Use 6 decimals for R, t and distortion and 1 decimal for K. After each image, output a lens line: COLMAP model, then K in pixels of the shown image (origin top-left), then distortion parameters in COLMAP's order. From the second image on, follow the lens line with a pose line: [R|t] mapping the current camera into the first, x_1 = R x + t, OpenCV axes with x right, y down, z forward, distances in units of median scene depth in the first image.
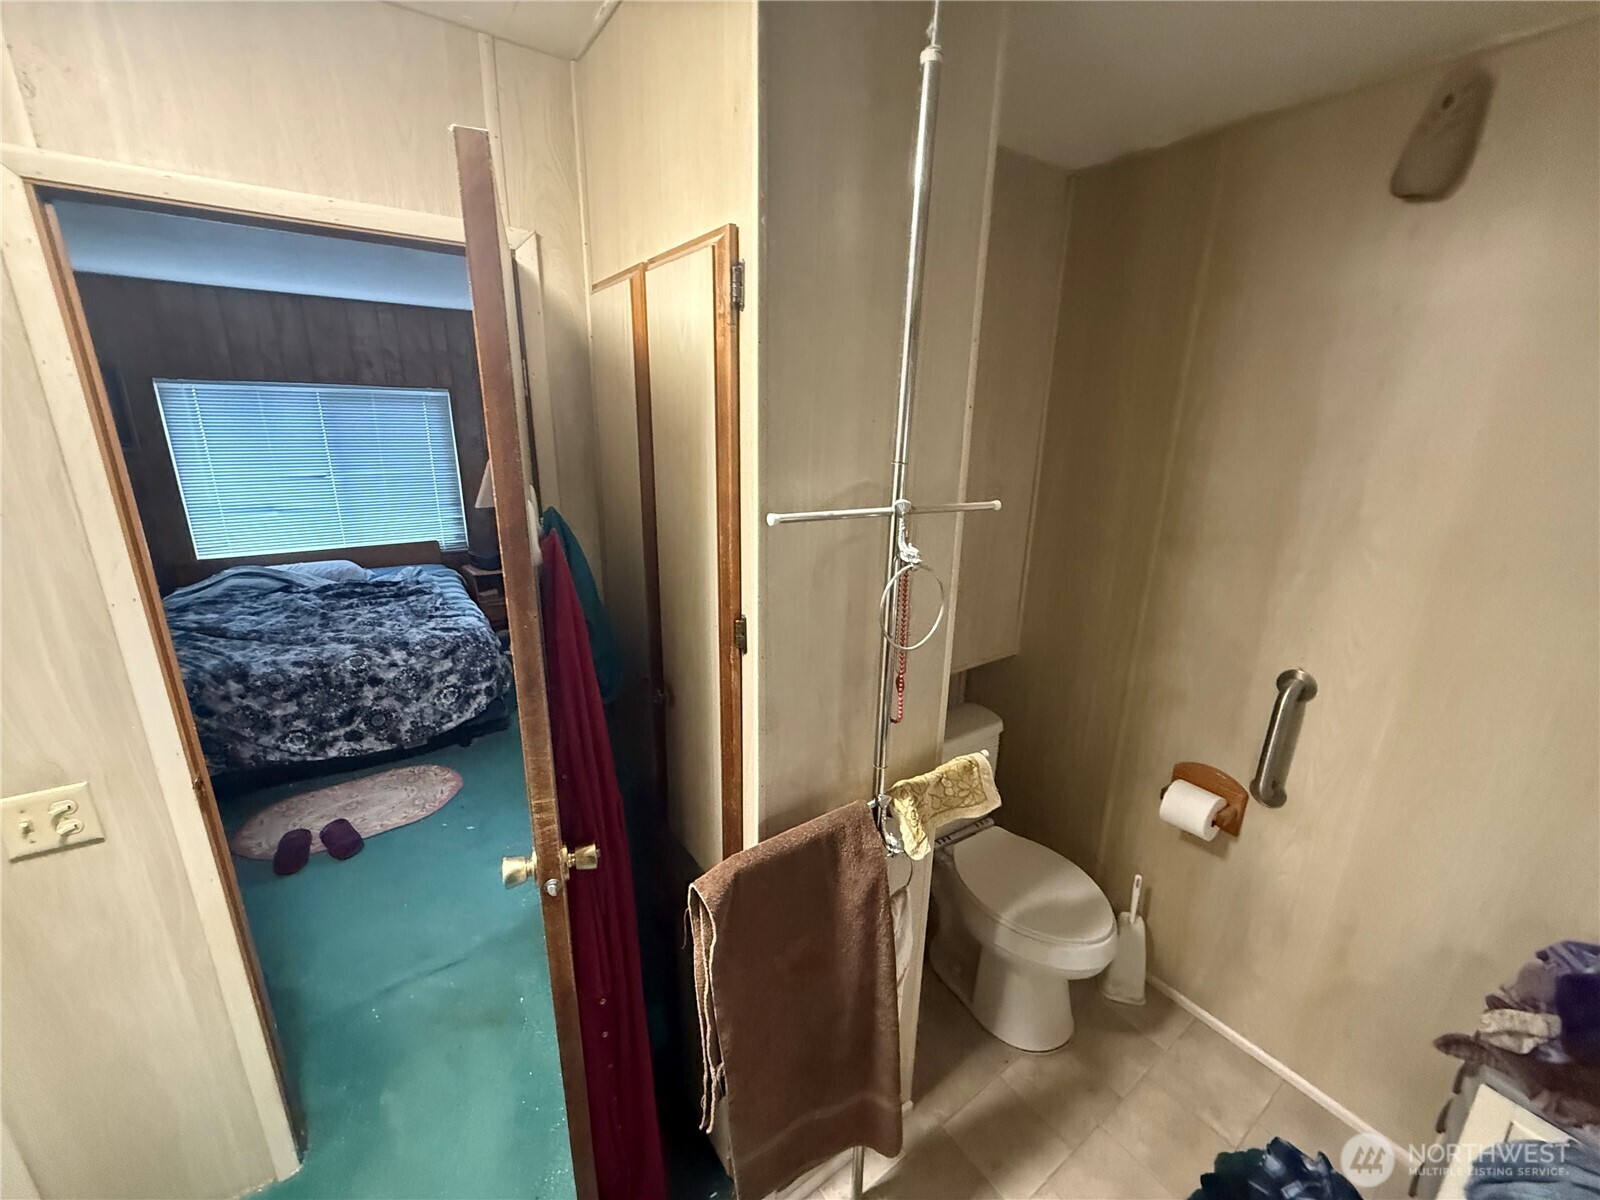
lens RADIAL K [[636.7, 0, 798.4], [0, 636.7, 600.3], [0, 0, 1]] dist [-0.001084, -0.000551]
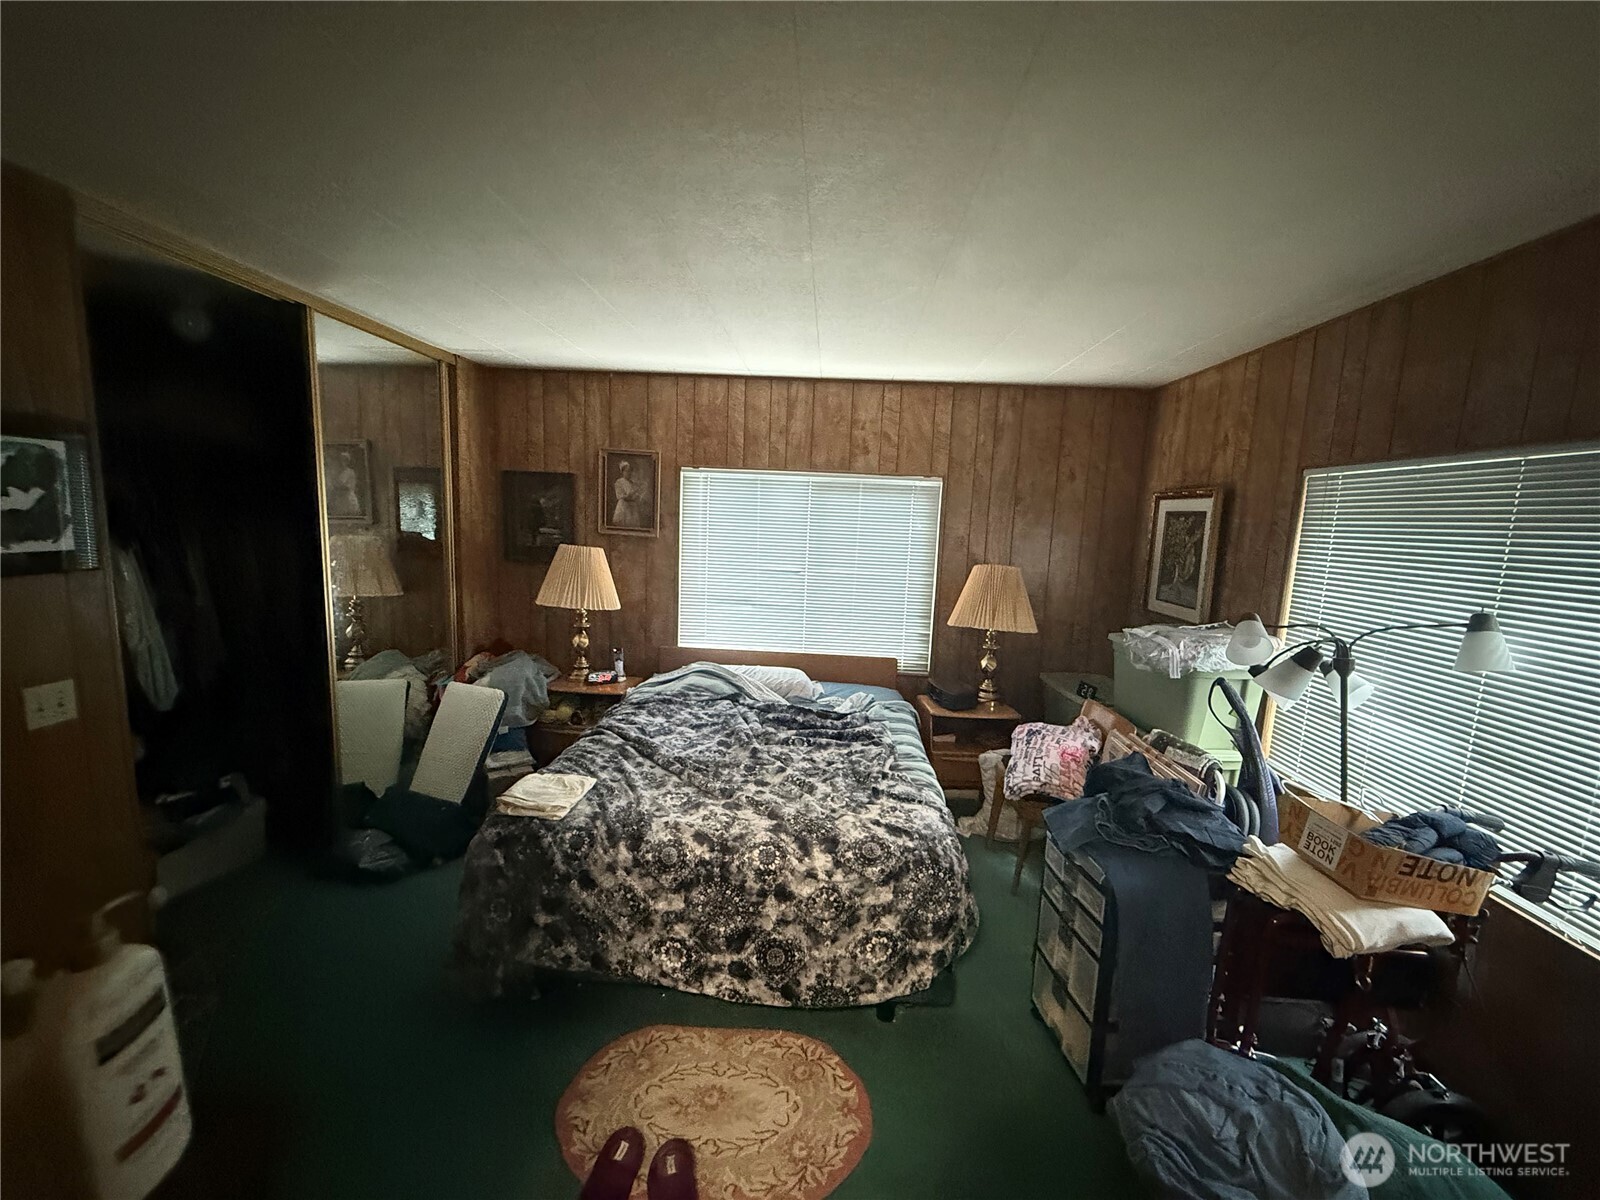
lens RADIAL K [[636.7, 0, 798.4], [0, 636.7, 600.3], [0, 0, 1]] dist [-0.001084, -0.000551]
pose [[0.788117, 0.096435, -0.607925, -0.280747], [-0.195800, 0.975627, -0.099072, -0.095657], [0.583553, 0.197112, 0.787789, 0.427988]]
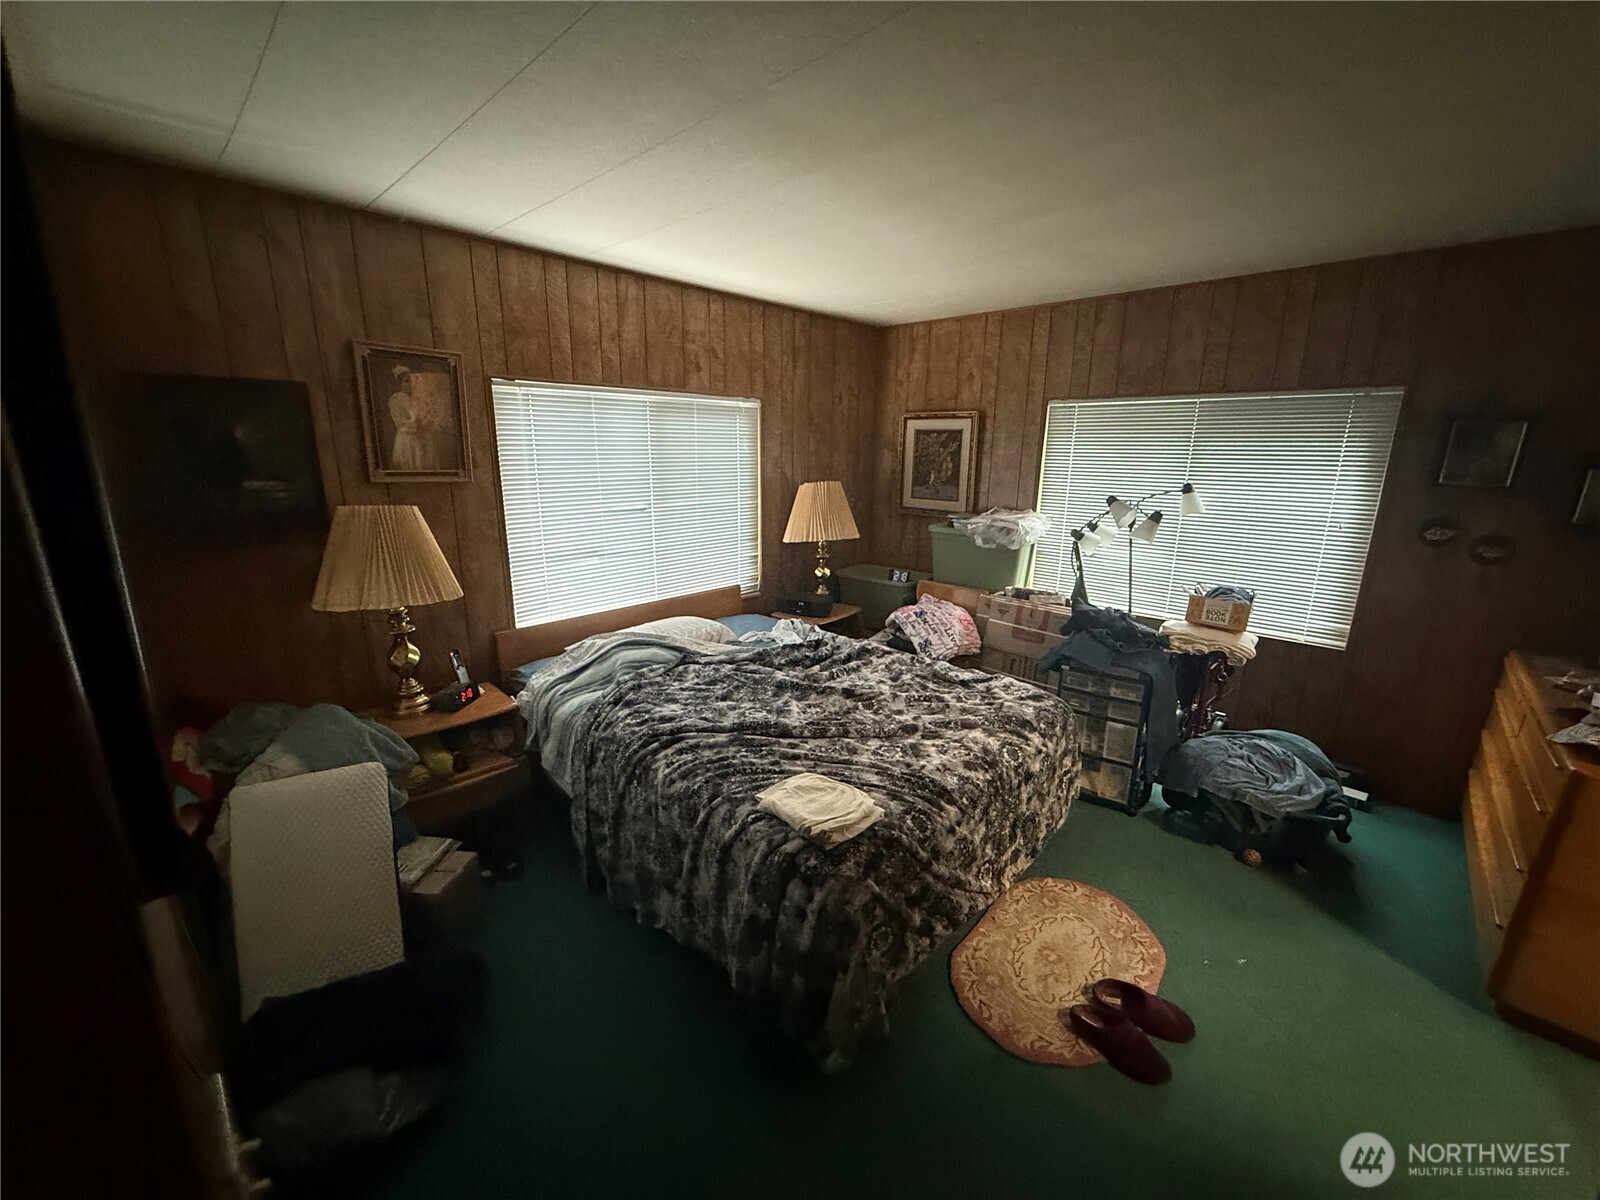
lens RADIAL K [[636.7, 0, 798.4], [0, 636.7, 600.3], [0, 0, 1]] dist [-0.001084, -0.000551]
pose [[0.980058, -0.056686, 0.190457, -1.011978], [0.063229, 0.997594, -0.028447, -0.071886], [-0.188386, 0.039922, 0.981283, 0.297503]]
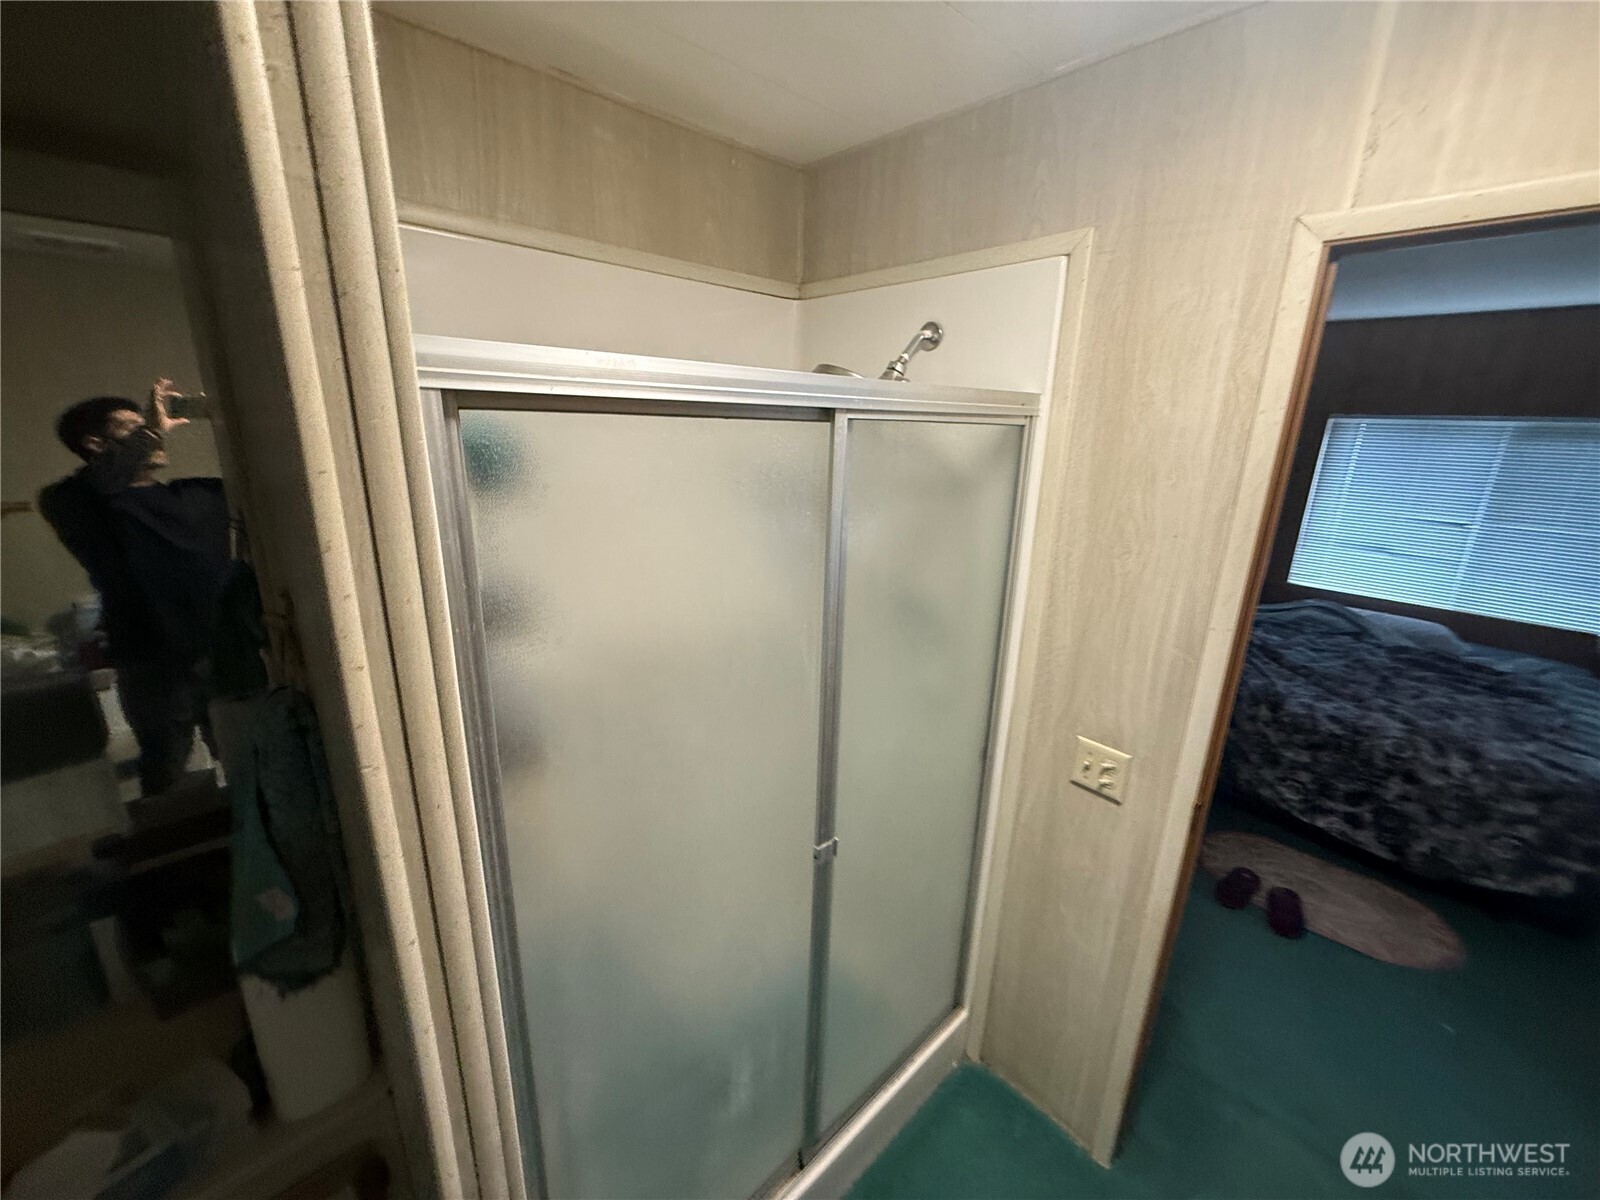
lens RADIAL K [[636.7, 0, 798.4], [0, 636.7, 600.3], [0, 0, 1]] dist [-0.001084, -0.000551]
pose [[0.134896, 0.261565, -0.955713, -0.047969], [-0.302700, 0.929297, 0.211610, -0.018738], [0.943491, 0.260749, 0.204534, 0.029883]]
